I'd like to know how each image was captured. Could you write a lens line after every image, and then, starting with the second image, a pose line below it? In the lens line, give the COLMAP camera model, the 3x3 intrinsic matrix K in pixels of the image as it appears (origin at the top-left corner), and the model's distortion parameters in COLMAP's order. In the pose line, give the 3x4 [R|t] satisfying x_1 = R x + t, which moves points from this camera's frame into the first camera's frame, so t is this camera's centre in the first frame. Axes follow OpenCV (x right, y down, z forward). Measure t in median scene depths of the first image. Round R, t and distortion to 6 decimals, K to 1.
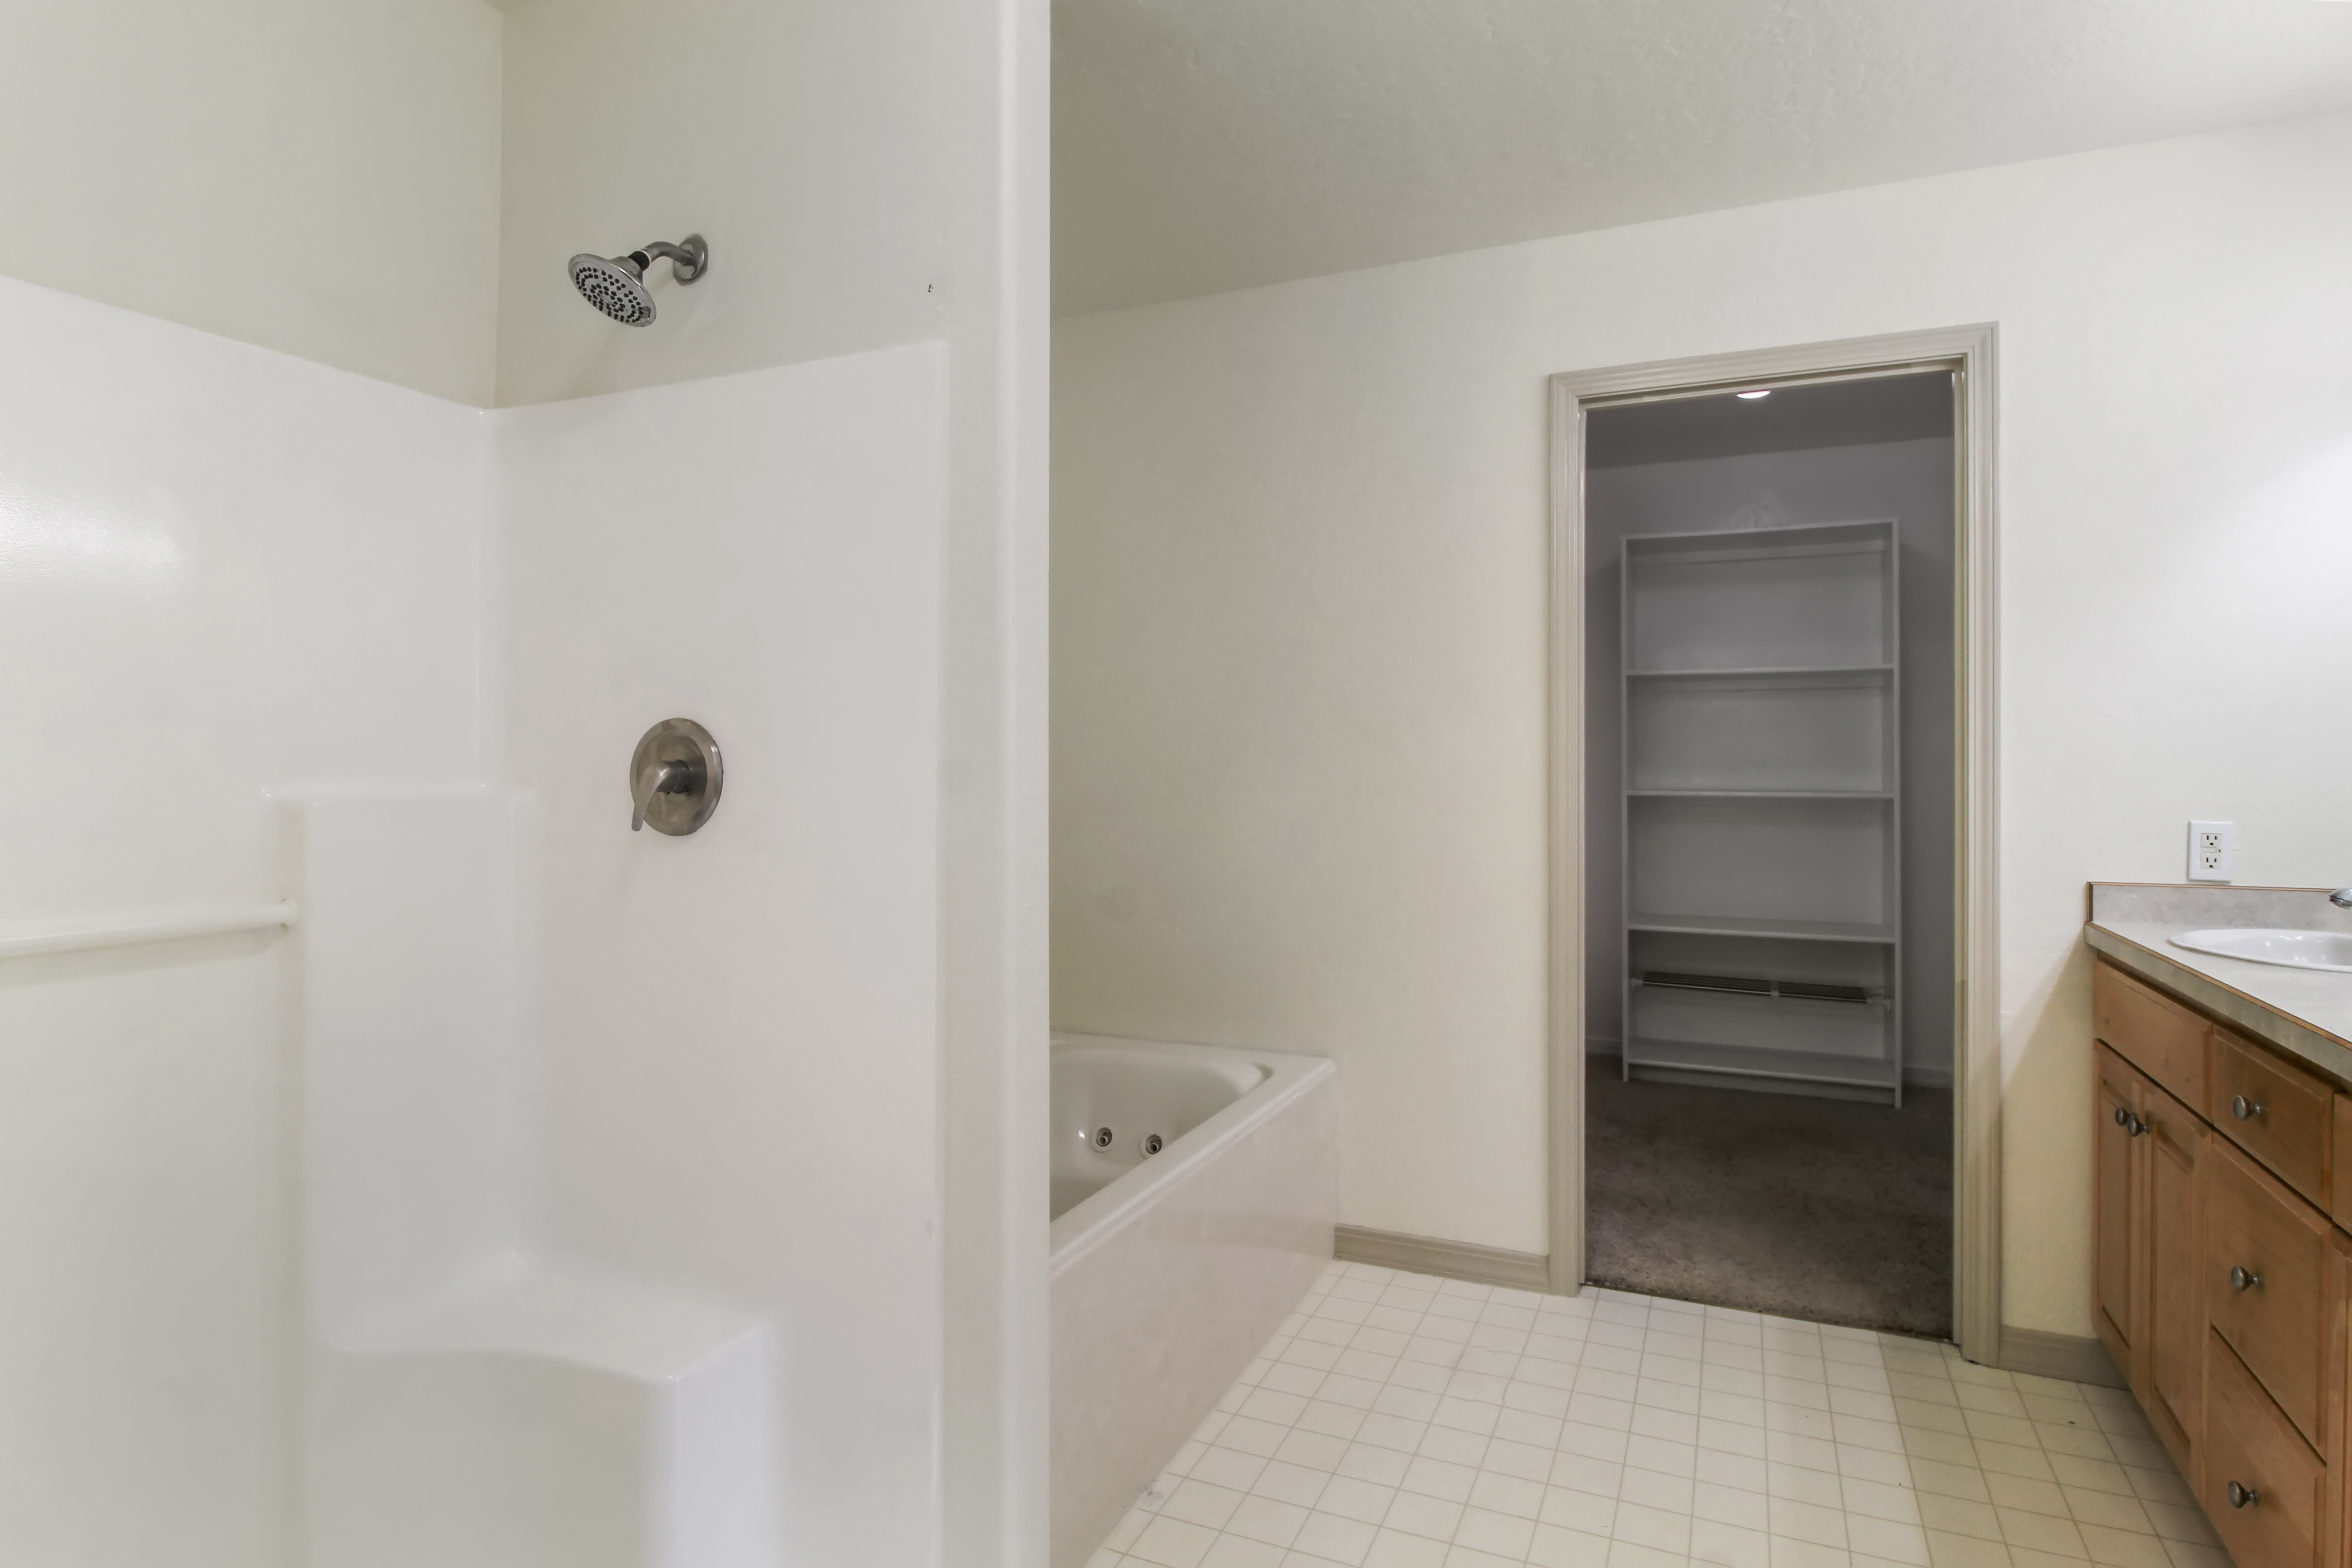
lens RADIAL K [[1251.5, 0, 1175.9], [0, 1251.5, 777.9], [0, 0, 1]] dist [0.000970, 0.000474]
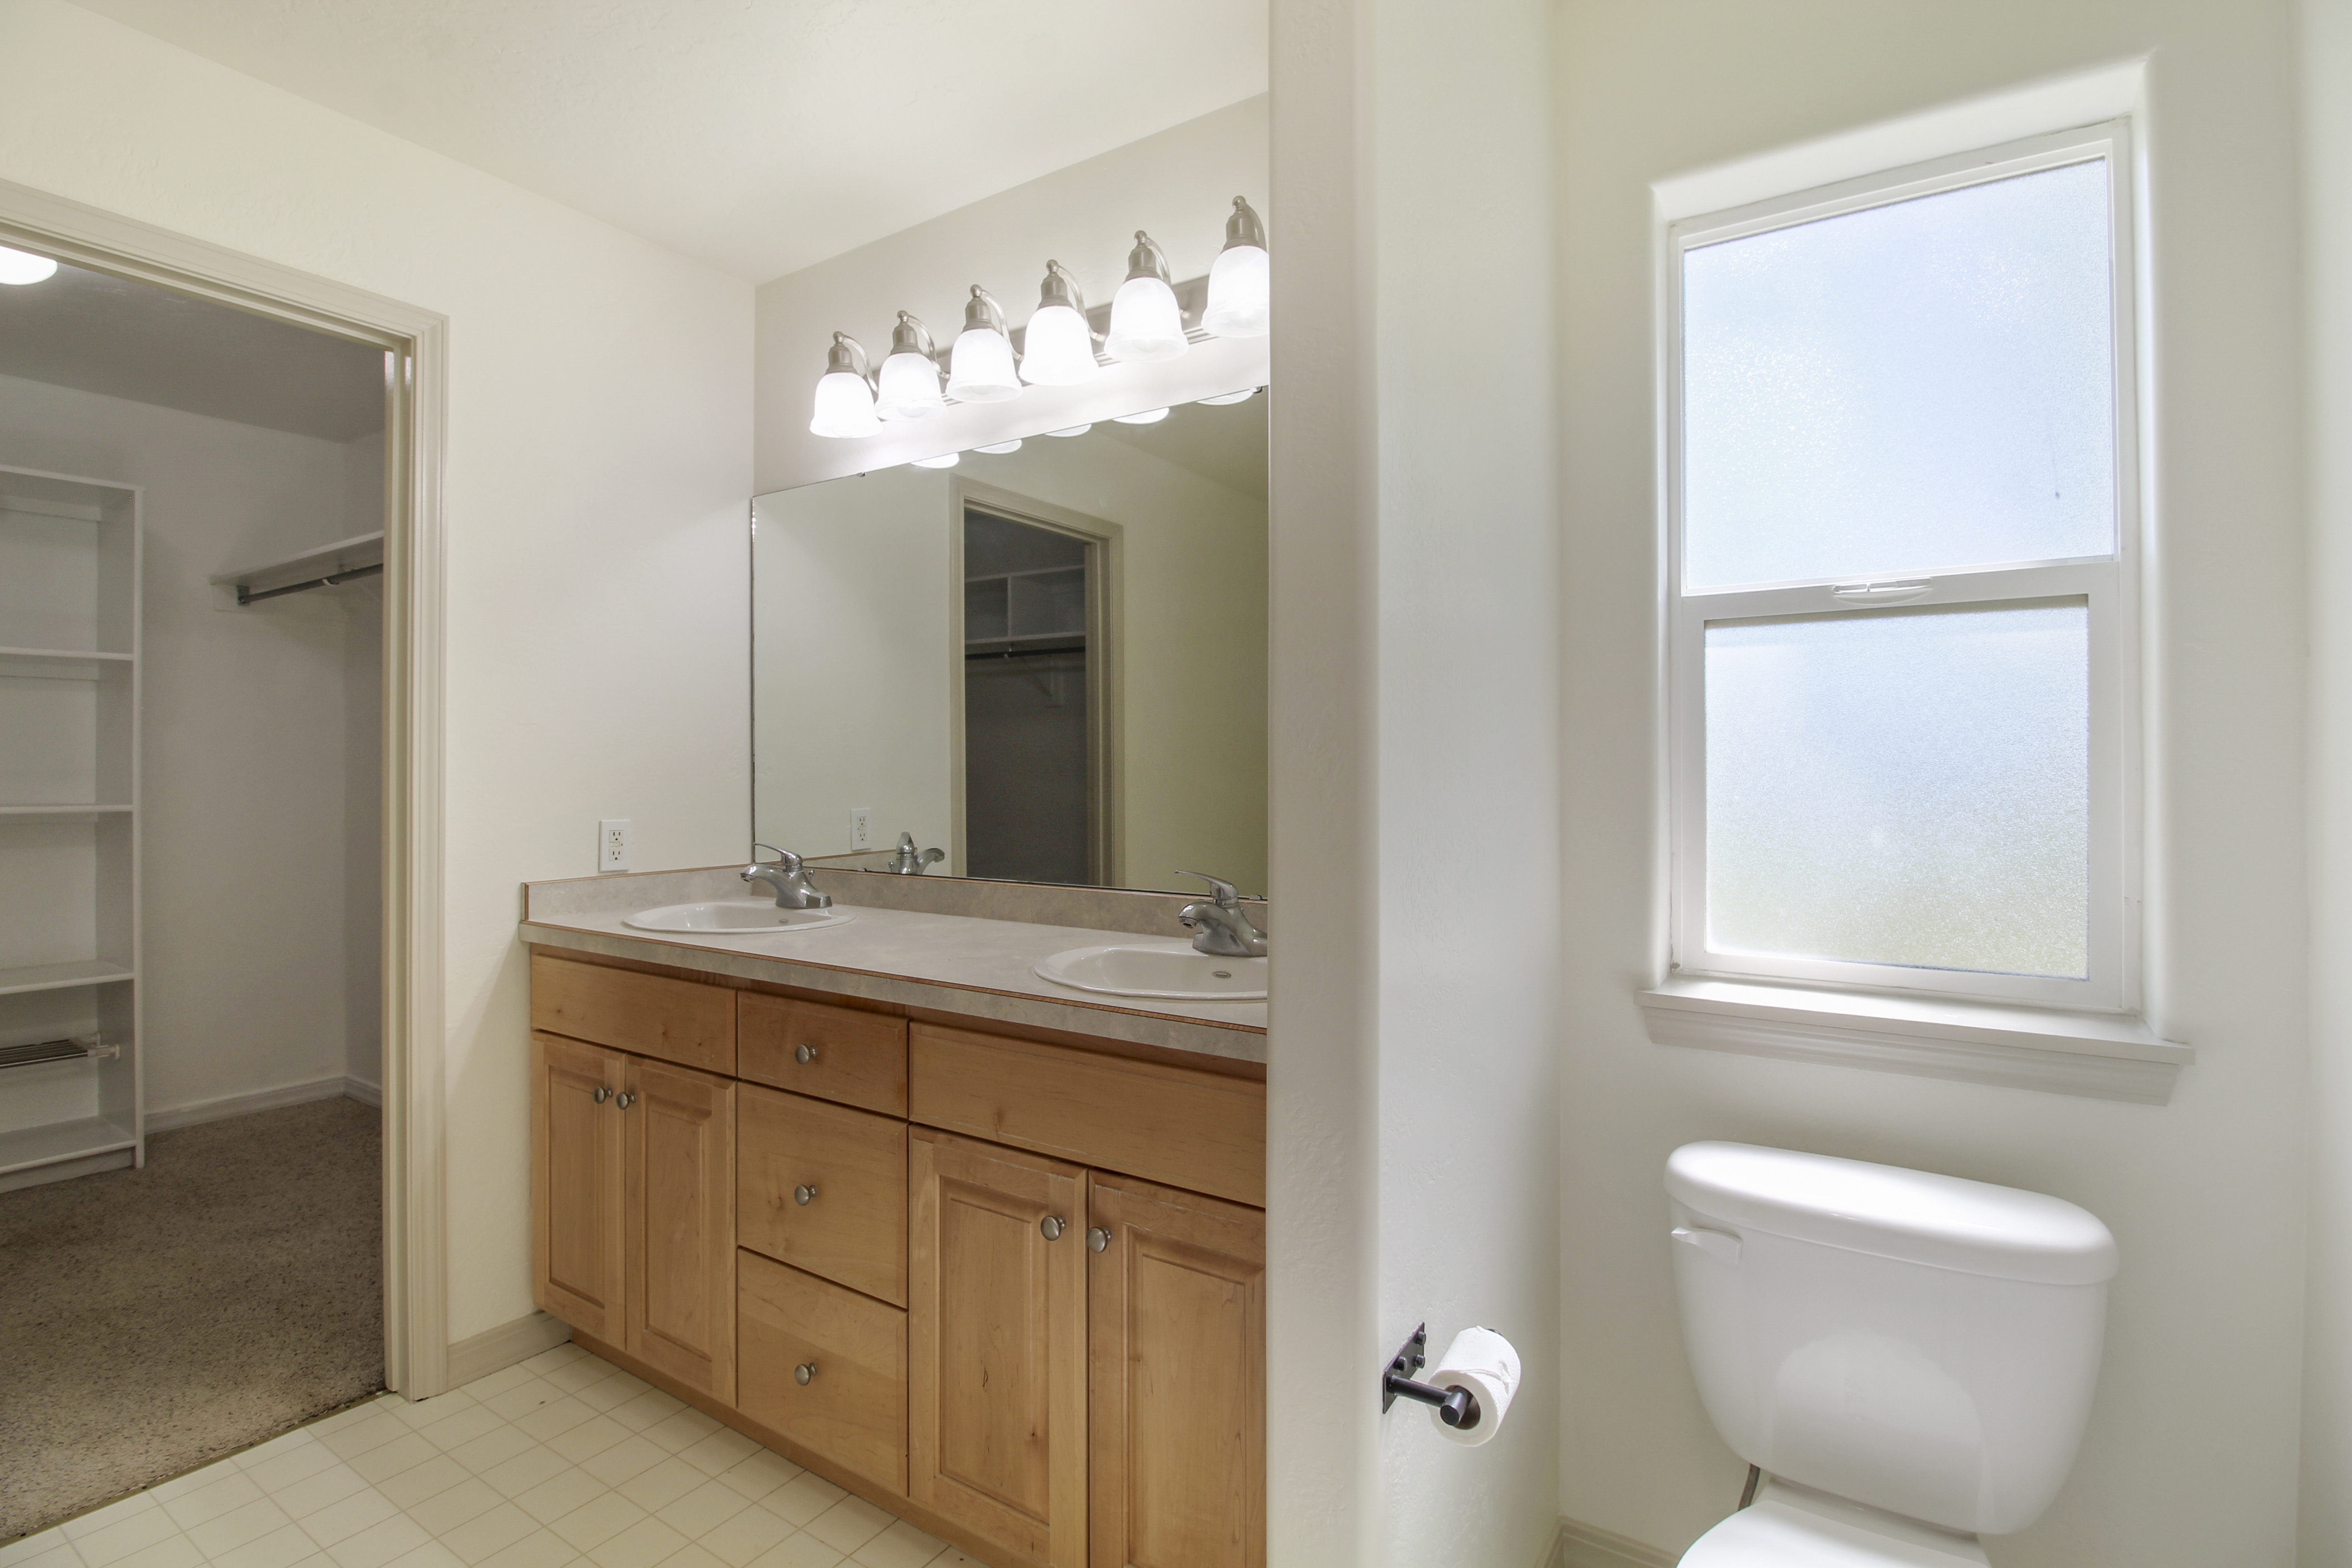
lens RADIAL K [[1098.3, 0, 1176.7], [0, 1098.3, 769.7], [0, 0, 1]] dist [-0.004016, -0.007426]
pose [[0.158732, 0.003373, 0.987316, -0.092616], [0.009369, 0.999944, -0.004922, -0.001943], [-0.987277, 0.010031, 0.158691, 0.306877]]
